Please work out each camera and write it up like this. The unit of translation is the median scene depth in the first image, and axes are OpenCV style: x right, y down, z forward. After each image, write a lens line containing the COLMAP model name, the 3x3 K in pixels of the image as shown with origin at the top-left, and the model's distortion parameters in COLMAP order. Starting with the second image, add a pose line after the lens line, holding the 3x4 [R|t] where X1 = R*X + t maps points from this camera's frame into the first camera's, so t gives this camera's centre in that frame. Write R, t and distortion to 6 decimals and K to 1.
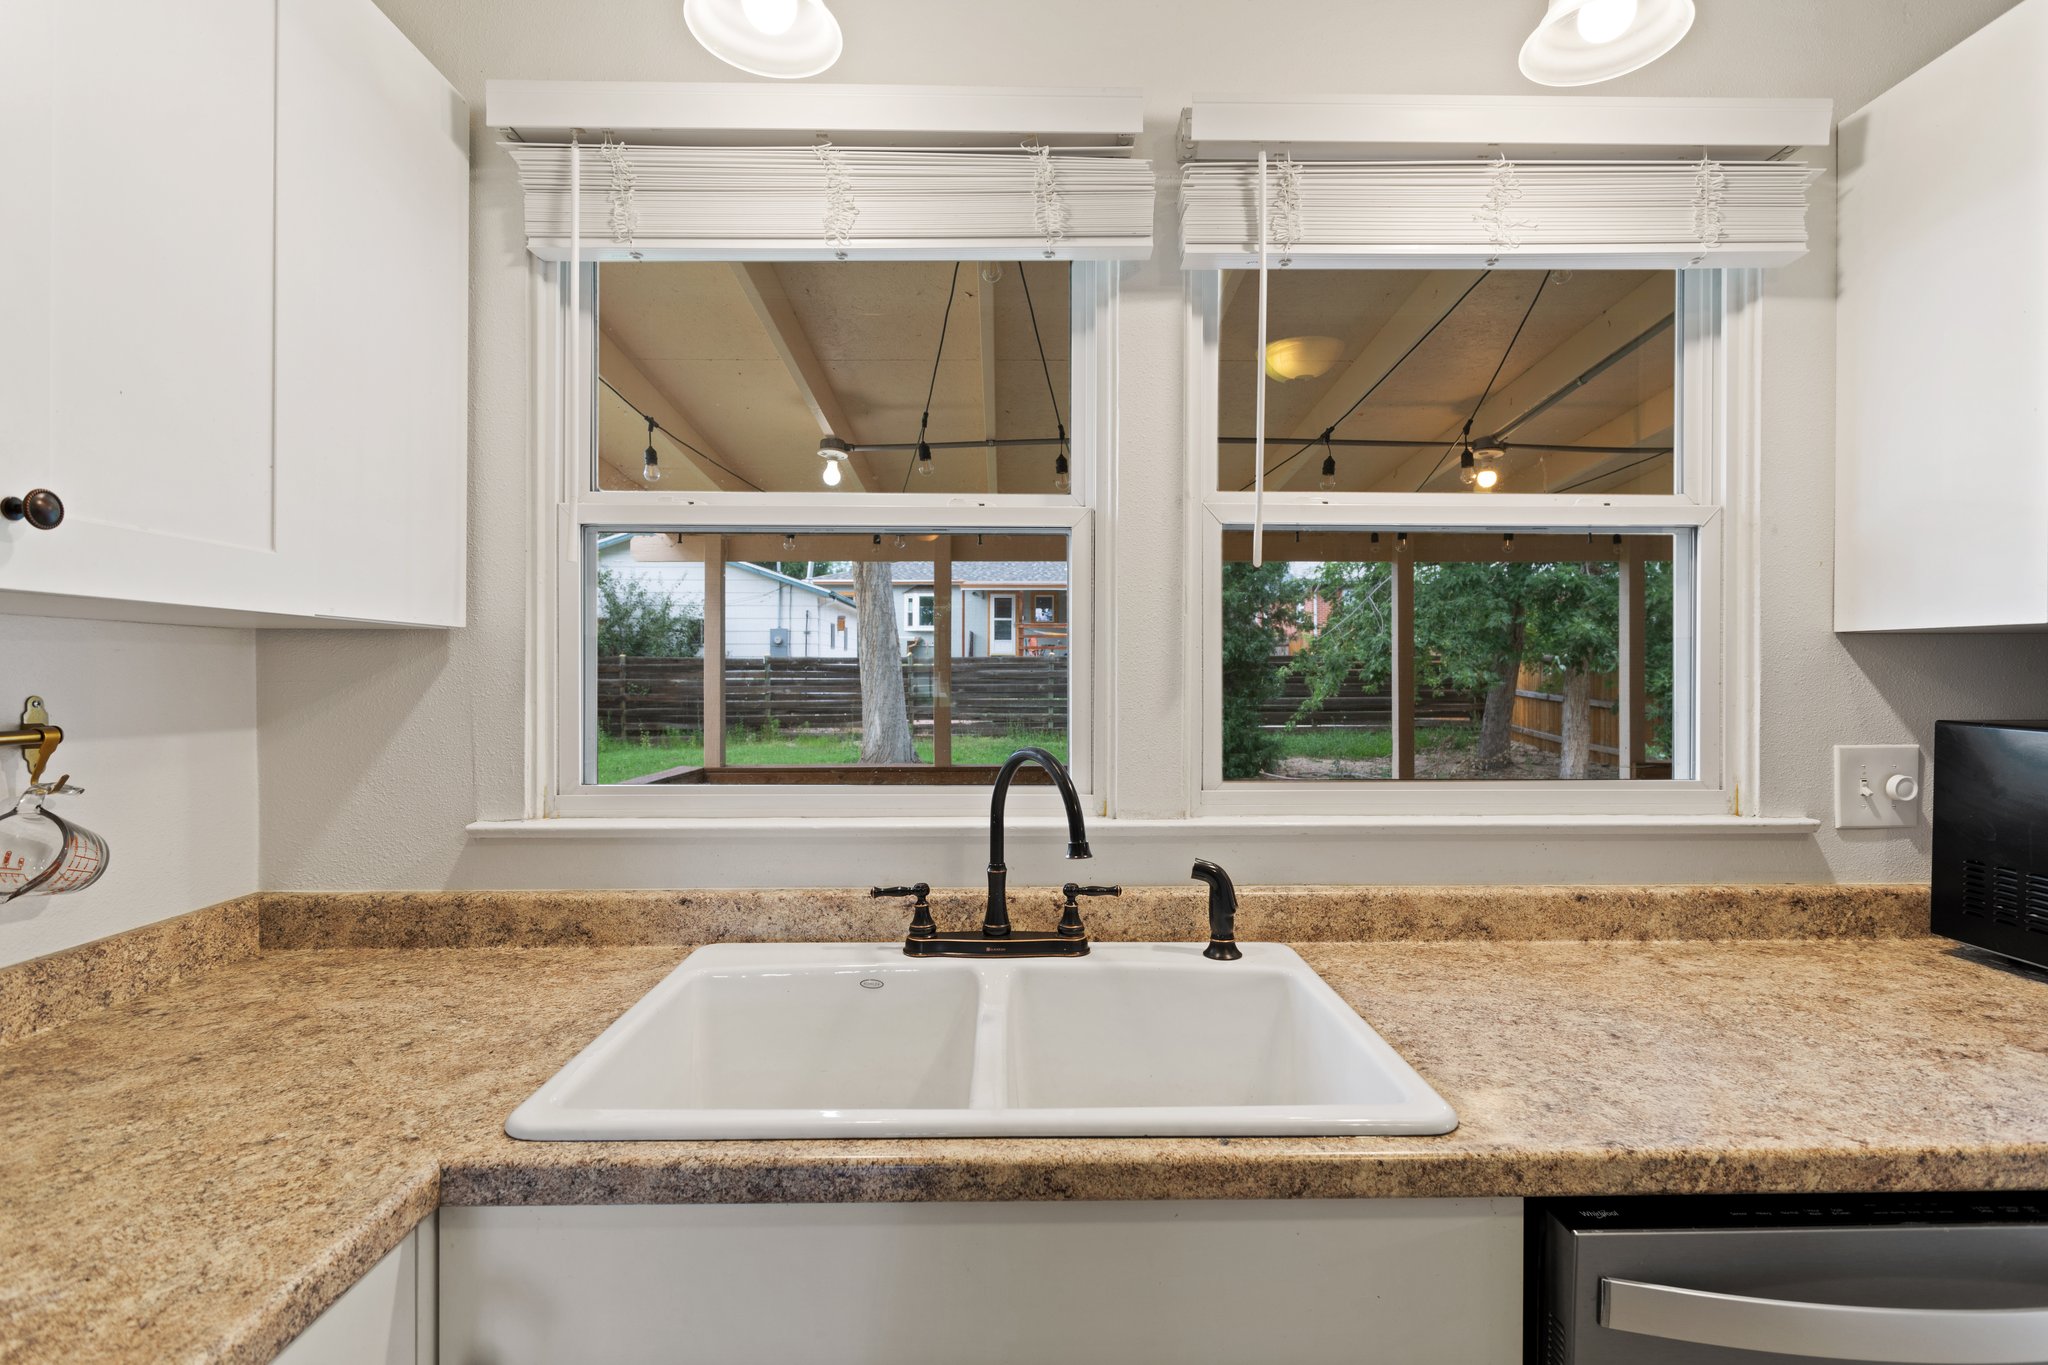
lens RADIAL K [[965.9, 0, 1029.2], [0, 965.9, 676.2], [0, 0, 1]] dist [-0.000552, 0.000529]
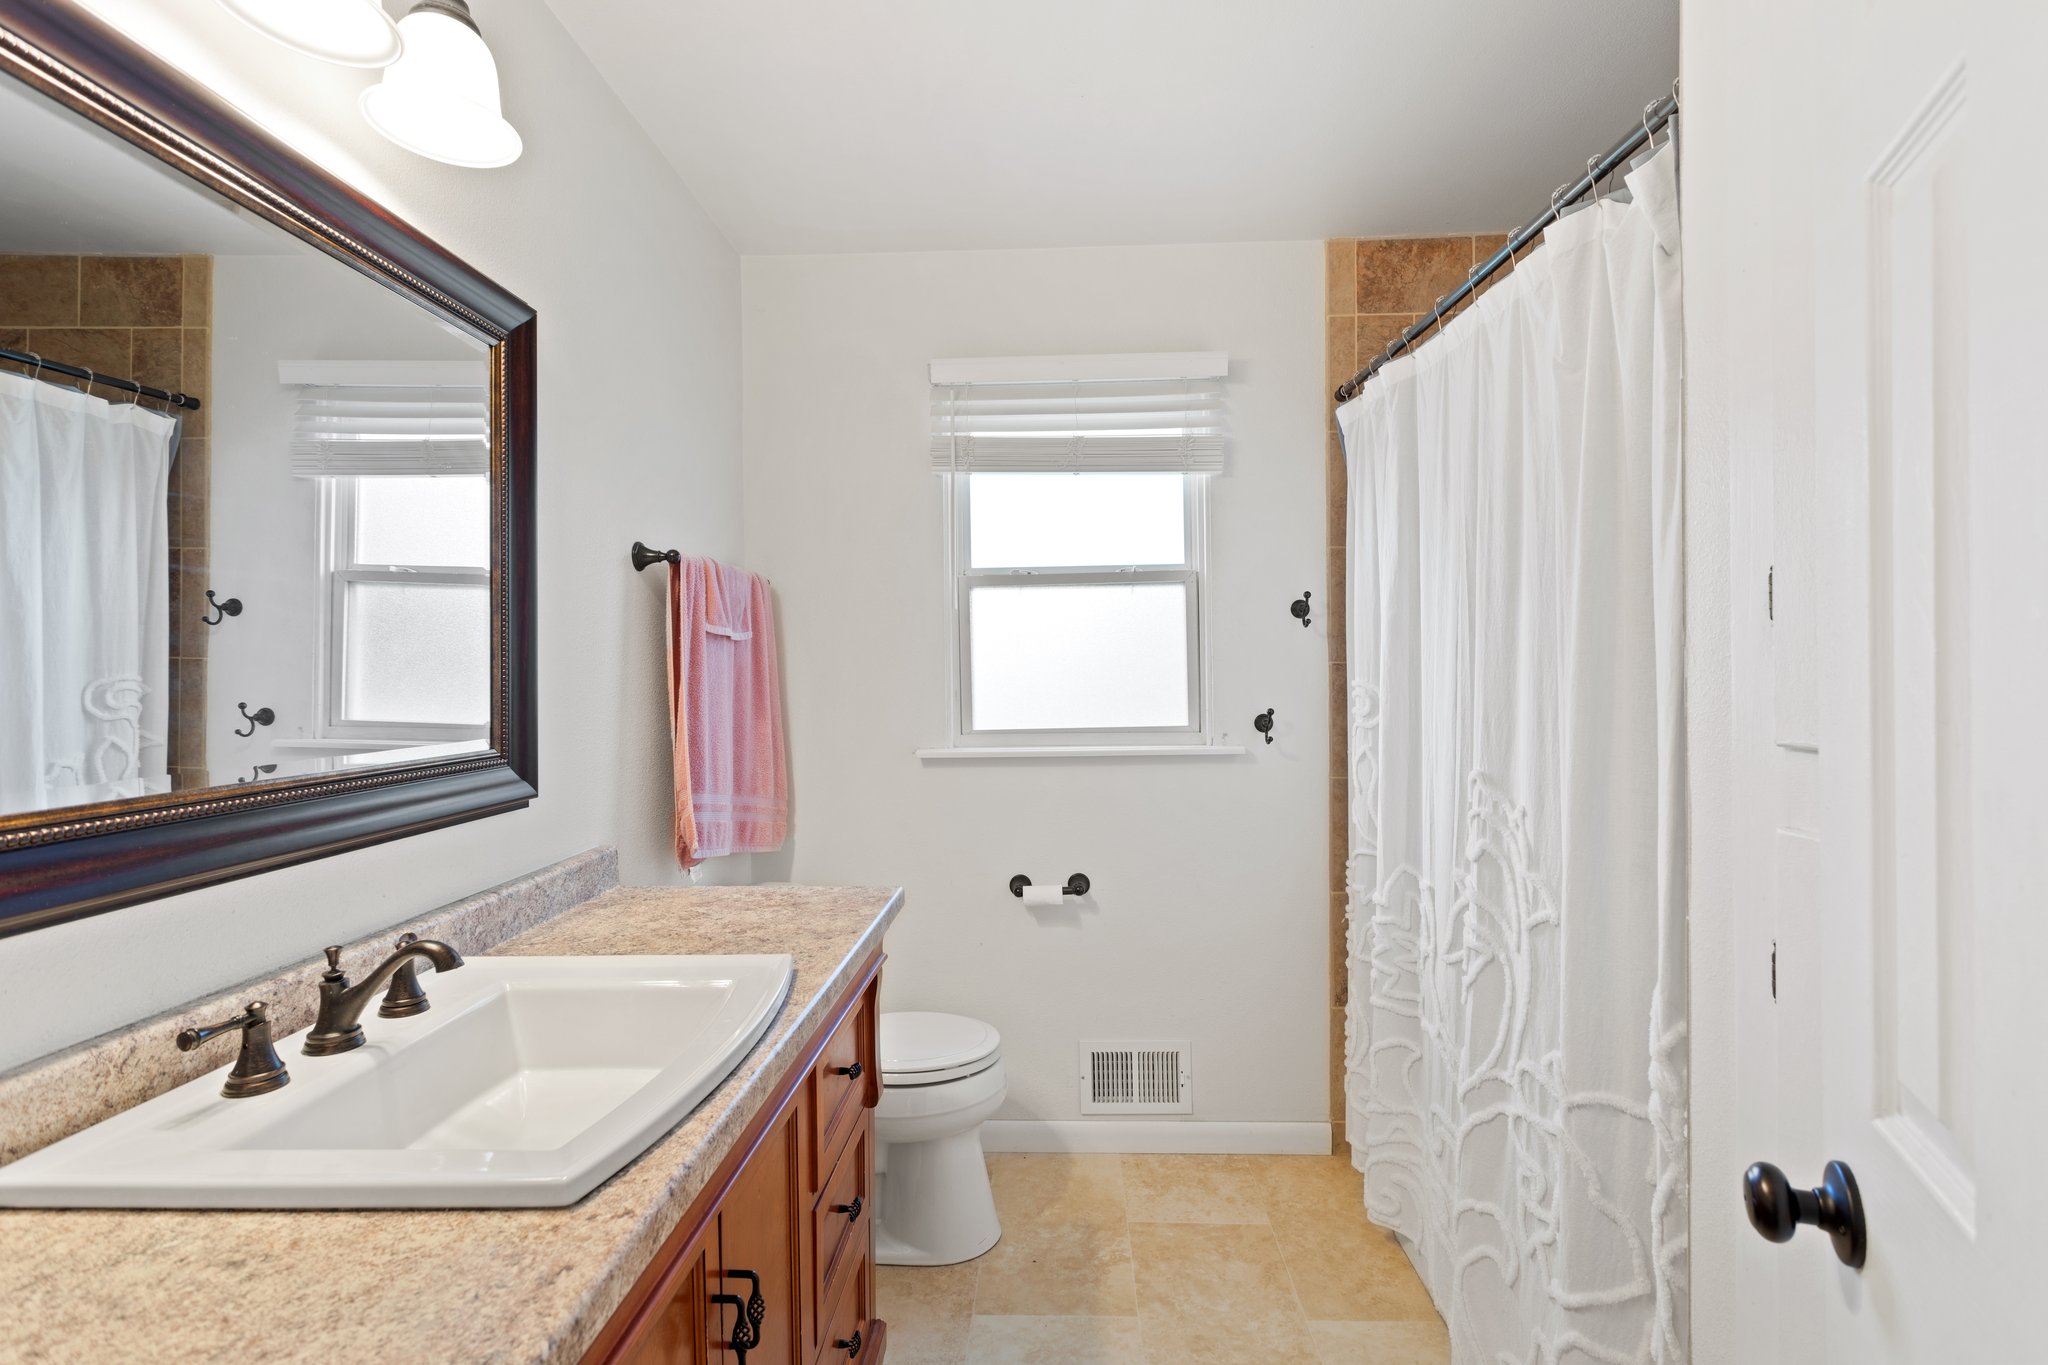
lens RADIAL K [[965.9, 0, 1026.5], [0, 965.9, 675.3], [0, 0, 1]] dist [-0.000552, 0.000529]
pose [[0.027137, -0.003608, 0.999625, 0.004525], [0.008003, 0.999962, 0.003392, -0.000083], [-0.999600, 0.007908, 0.027165, 0.359977]]
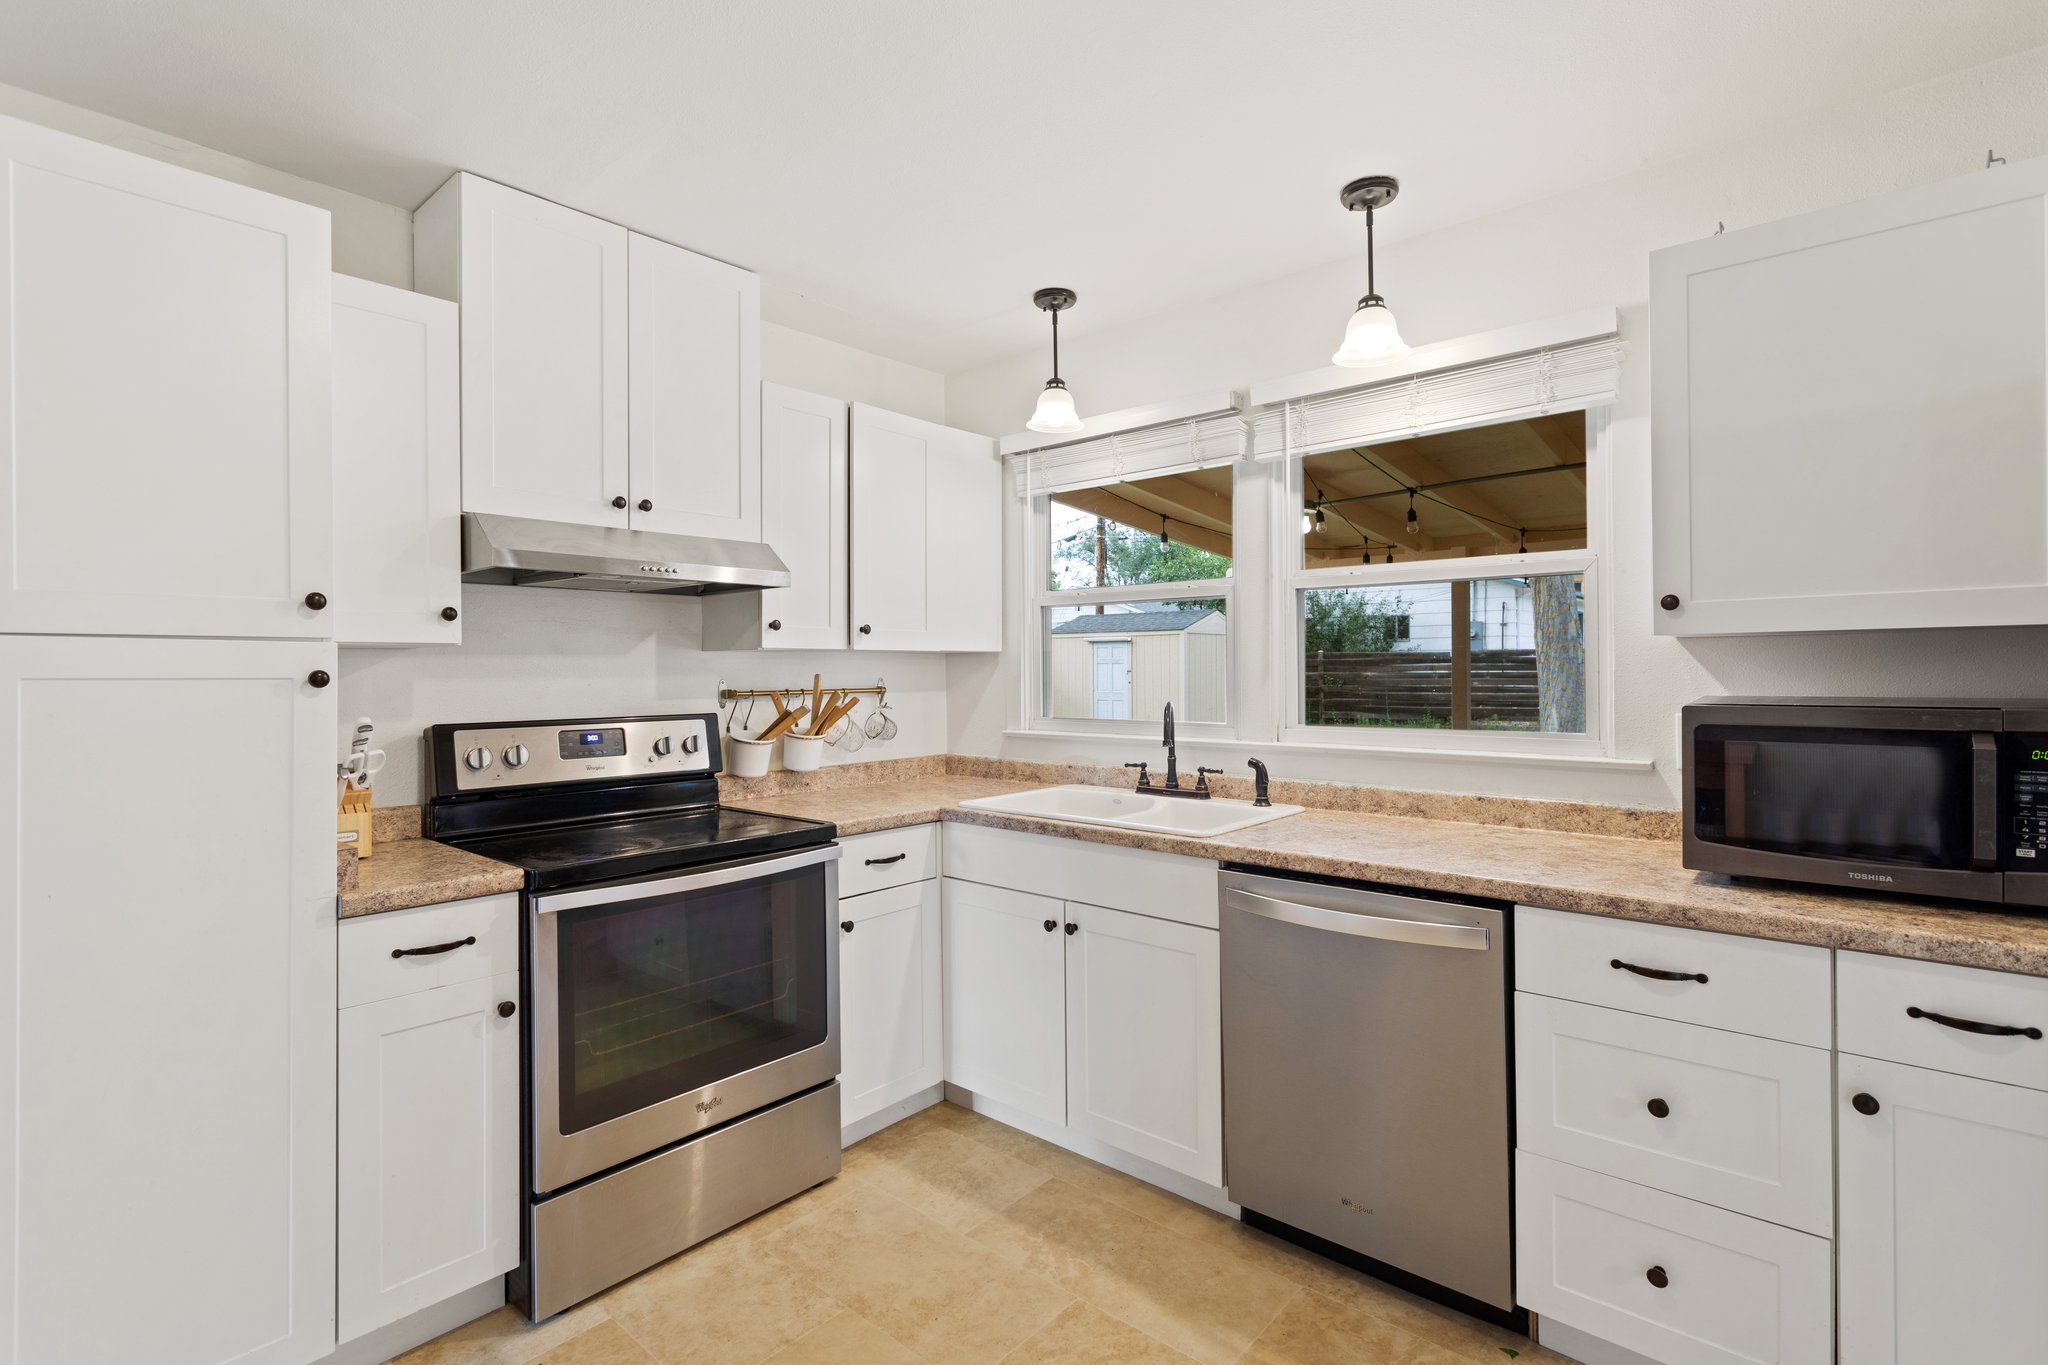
lens RADIAL K [[965.9, 0, 1028.5], [0, 965.9, 670.5], [0, 0, 1]] dist [-0.000552, 0.000529]
pose [[0.739664, -0.004457, -0.672961, 1.131589], [0.005214, 0.999986, -0.000891, 0.002173], [0.672956, -0.002850, 0.739677, -0.787575]]
